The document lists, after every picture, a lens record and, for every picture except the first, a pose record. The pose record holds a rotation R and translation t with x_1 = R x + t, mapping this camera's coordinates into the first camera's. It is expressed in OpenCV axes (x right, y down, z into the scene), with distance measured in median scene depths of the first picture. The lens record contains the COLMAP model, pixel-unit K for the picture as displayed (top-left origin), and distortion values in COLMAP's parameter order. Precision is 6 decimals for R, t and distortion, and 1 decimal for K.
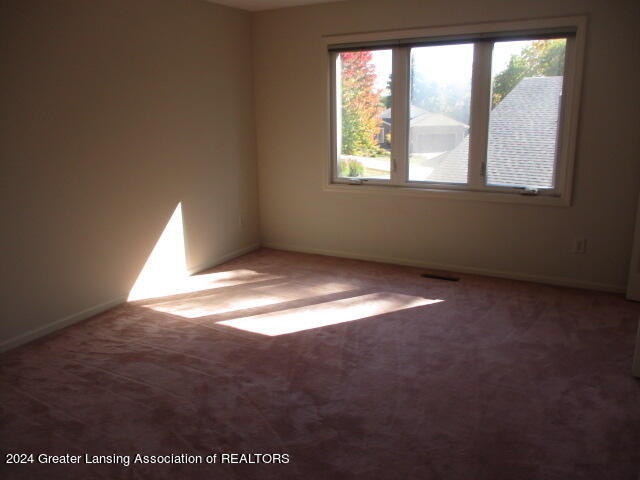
lens RADIAL K [[528.8, 0, 321.1], [0, 528.8, 241.5], [0, 0, 1]] dist [-0.036913, 0.005179]
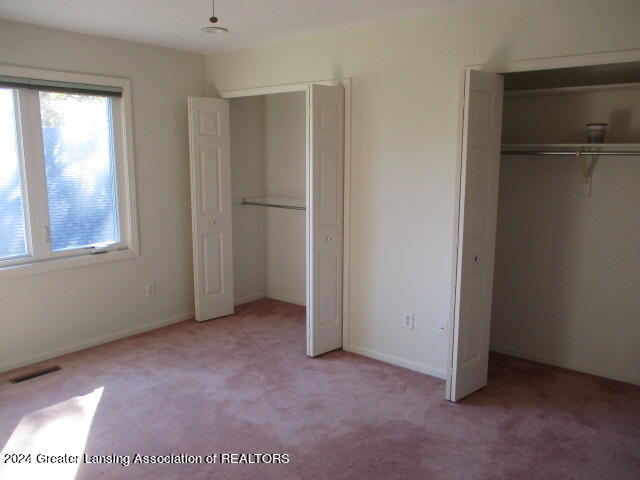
lens RADIAL K [[528.8, 0, 321.1], [0, 528.8, 241.5], [0, 0, 1]] dist [-0.036913, 0.005179]
pose [[0.177195, -0.144185, 0.973557, -0.479066], [0.232341, 0.967378, 0.100982, -0.115729], [-0.956357, 0.208304, 0.204914, 0.426502]]
